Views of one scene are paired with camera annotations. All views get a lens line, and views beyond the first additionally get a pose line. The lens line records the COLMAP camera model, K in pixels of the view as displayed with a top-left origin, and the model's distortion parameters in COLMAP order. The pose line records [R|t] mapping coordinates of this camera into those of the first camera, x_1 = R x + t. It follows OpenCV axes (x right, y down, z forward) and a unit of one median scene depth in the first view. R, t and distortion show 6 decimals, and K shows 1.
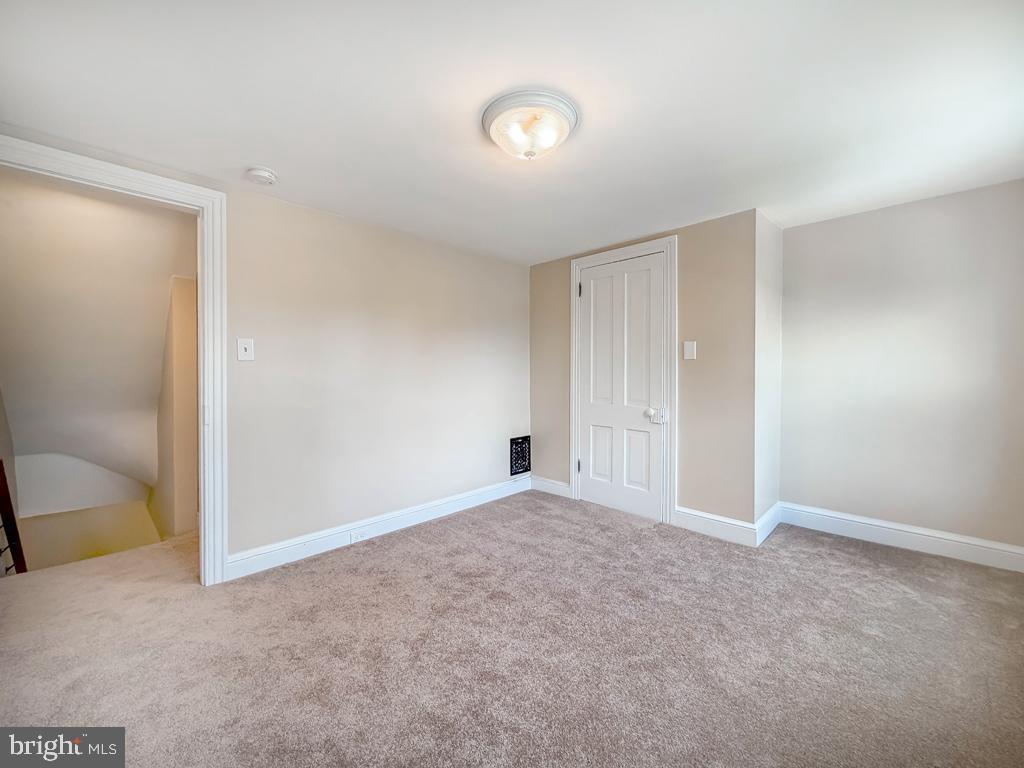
lens RADIAL K [[418.8, 0, 505.2], [0, 418.8, 378.3], [0, 0, 1]] dist [0.001047, -0.000265]
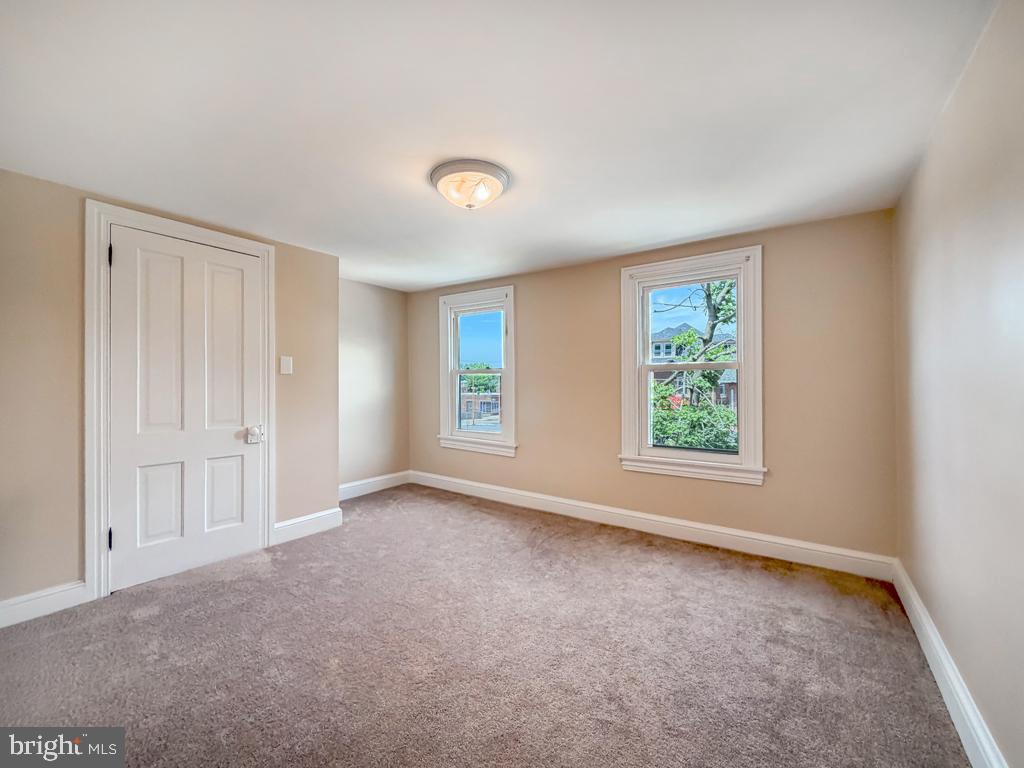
lens RADIAL K [[418.8, 0, 509.2], [0, 418.8, 380.4], [0, 0, 1]] dist [0.001047, -0.000265]
pose [[-0.169035, 0.006707, 0.985587, -0.680100], [0.017220, 0.999844, -0.003851, -0.016518], [-0.985460, 0.016321, -0.169124, 0.658386]]
